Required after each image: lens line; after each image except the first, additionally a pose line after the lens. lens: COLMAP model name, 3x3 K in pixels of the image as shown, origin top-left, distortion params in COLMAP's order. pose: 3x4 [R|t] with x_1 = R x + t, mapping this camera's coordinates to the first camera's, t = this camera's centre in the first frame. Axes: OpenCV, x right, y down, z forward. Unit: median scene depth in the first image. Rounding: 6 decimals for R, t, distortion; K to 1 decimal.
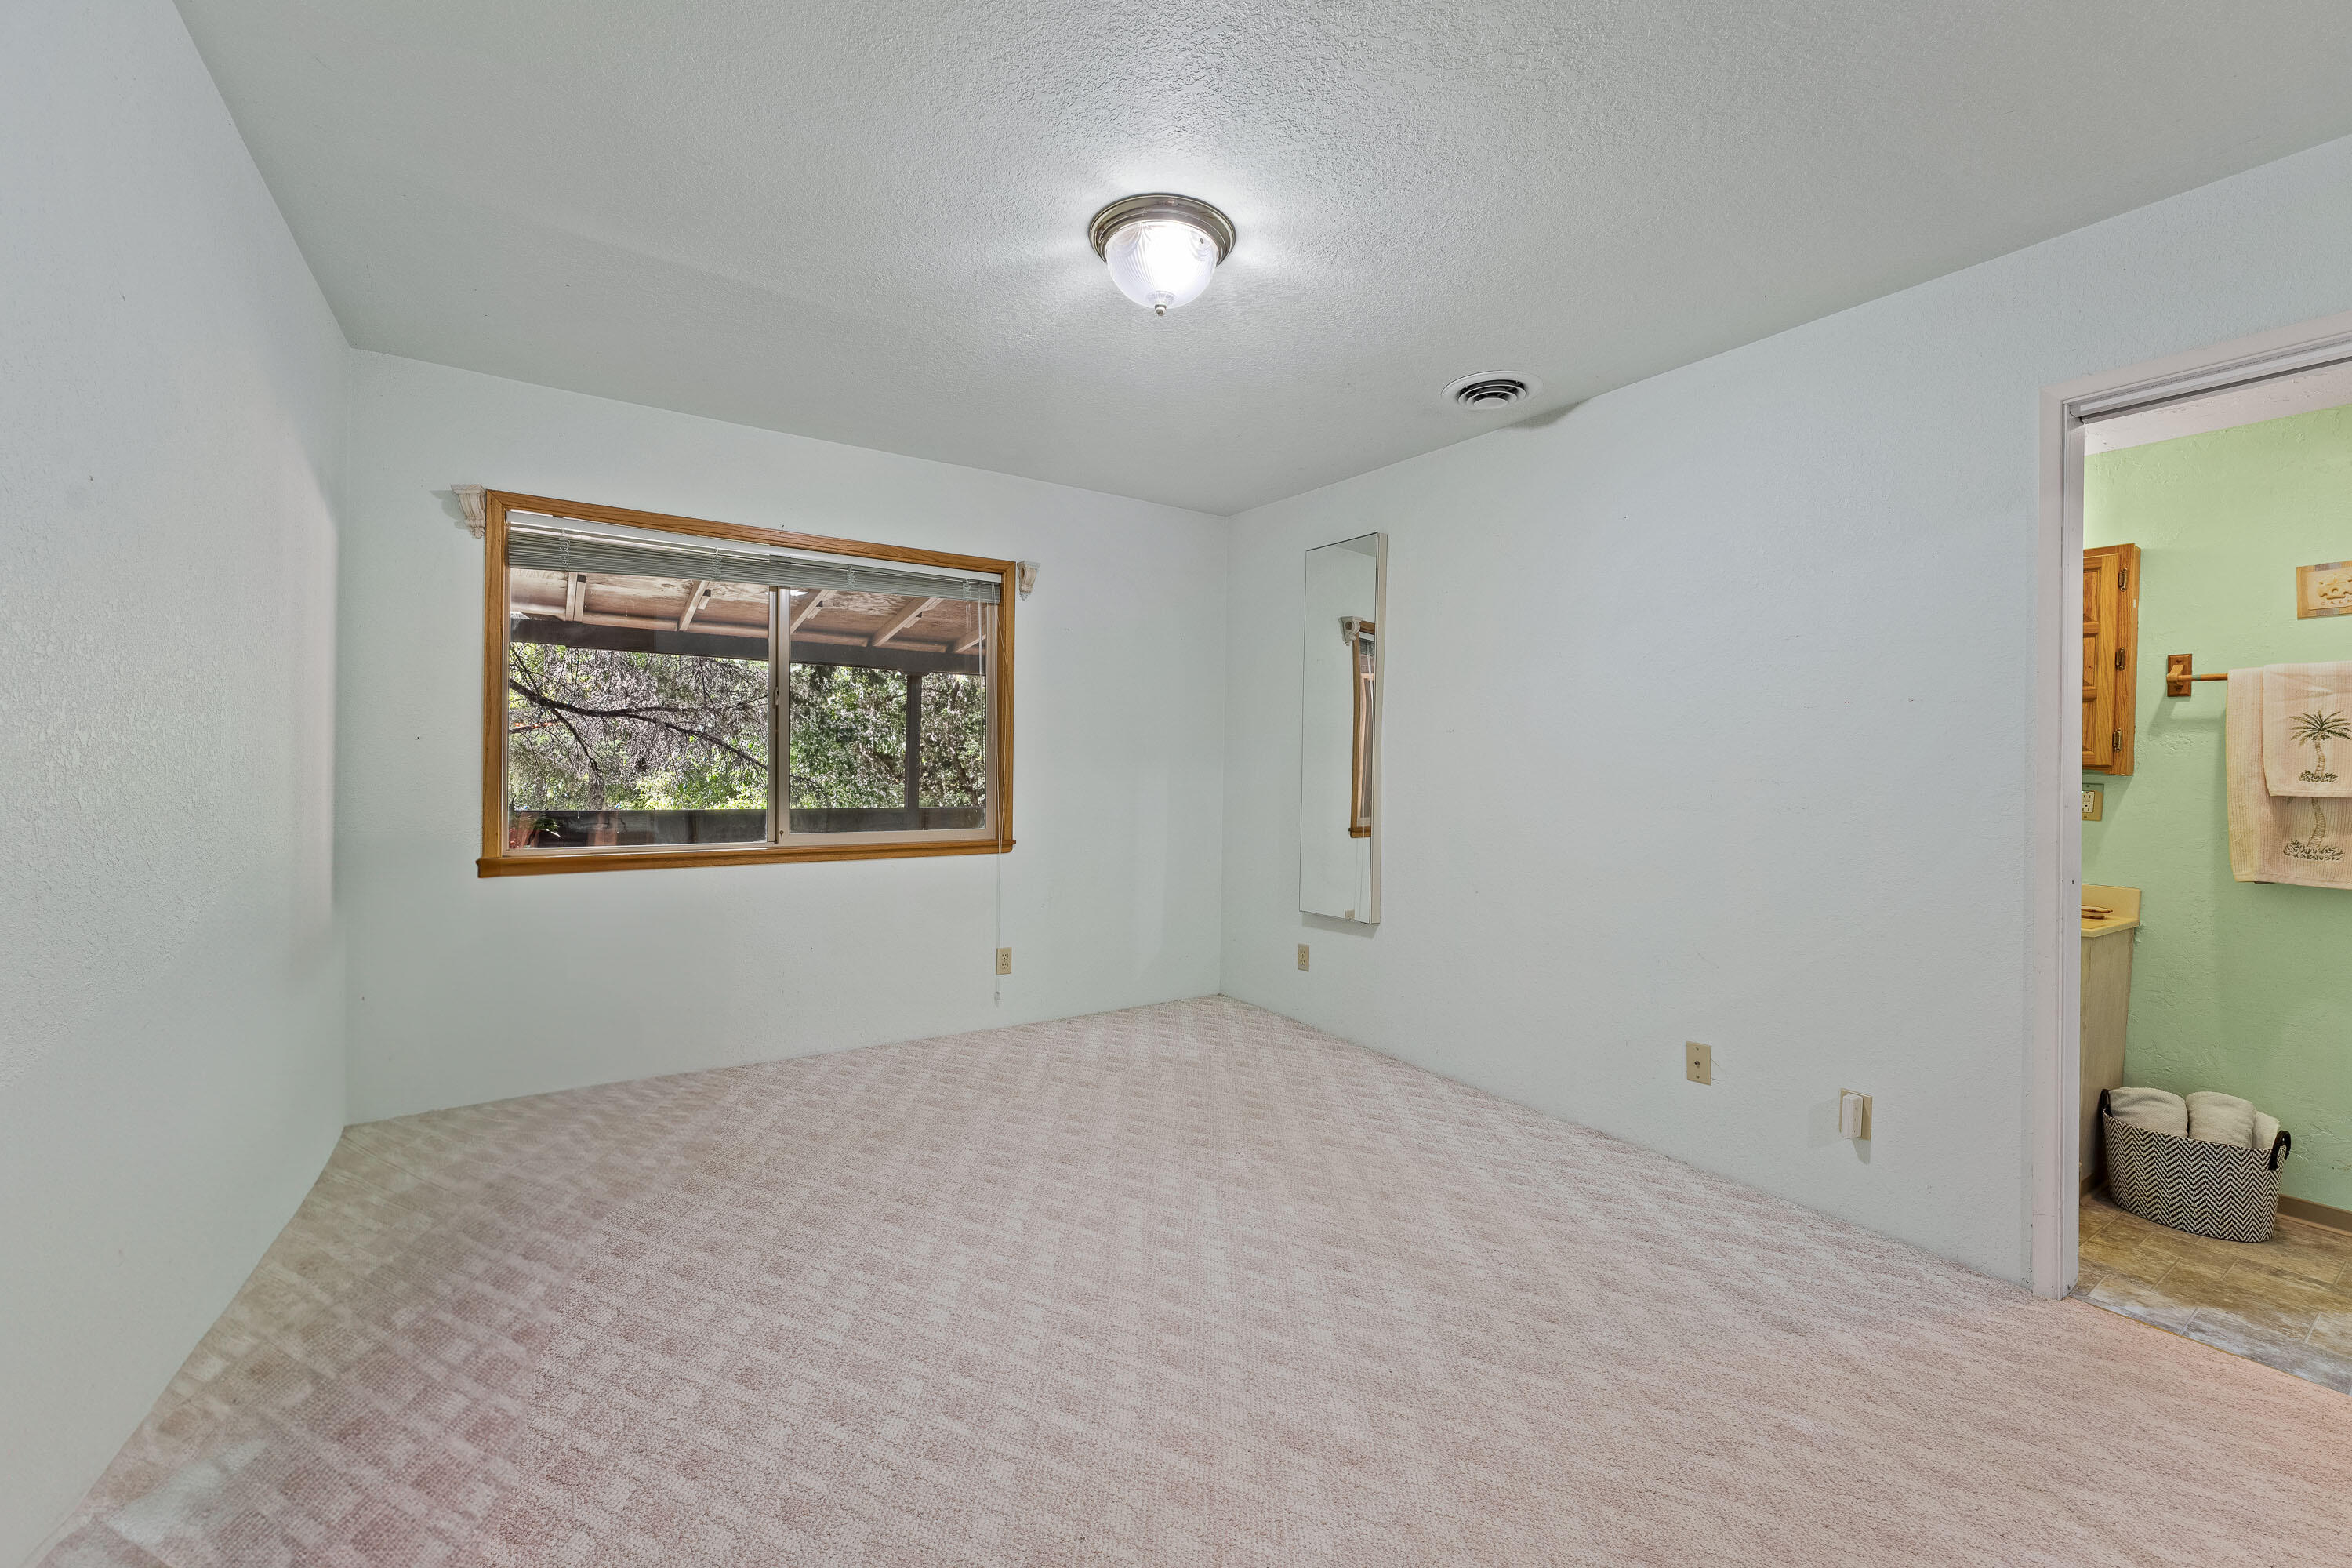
lens RADIAL K [[944.1, 0, 1164.7], [0, 944.1, 772.2], [0, 0, 1]] dist [0.001468, 0.000083]
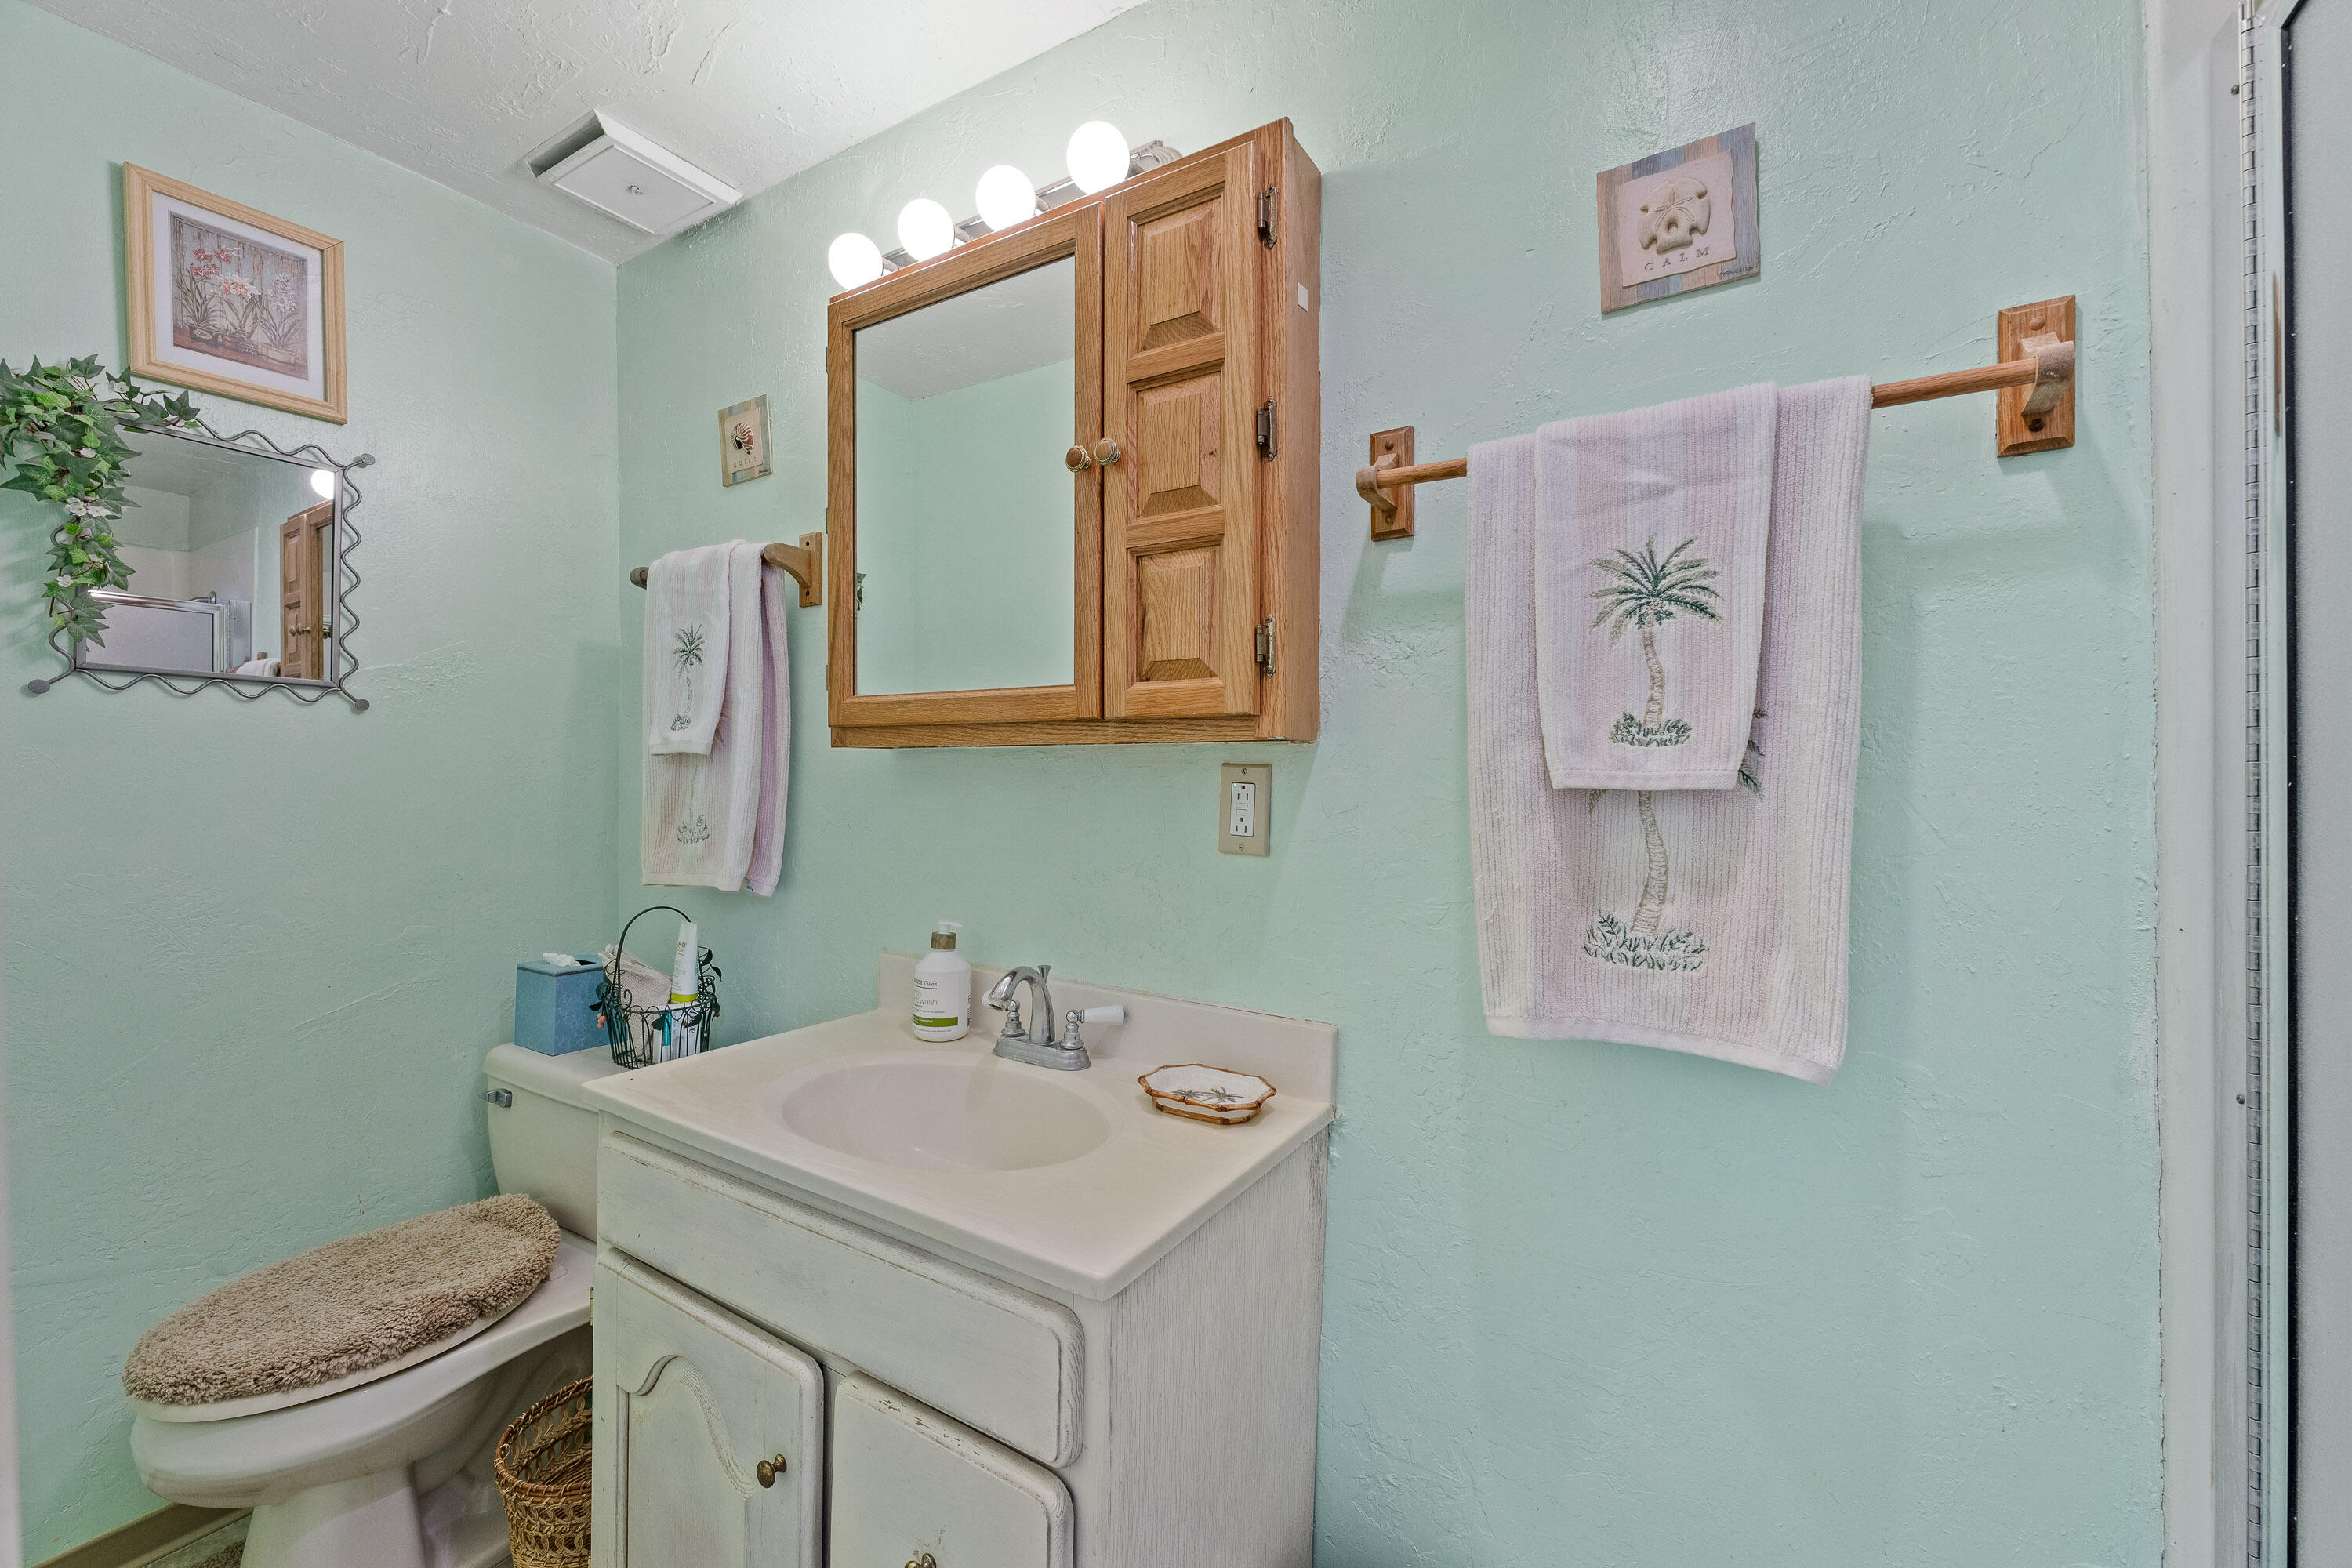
lens RADIAL K [[944.1, 0, 1164.7], [0, 944.1, 772.2], [0, 0, 1]] dist [0.001468, 0.000083]
pose [[0.910158, -0.028180, 0.413303, 0.887805], [0.024845, 0.999601, 0.013442, 0.010189], [-0.413517, -0.001966, 0.910494, 0.737184]]
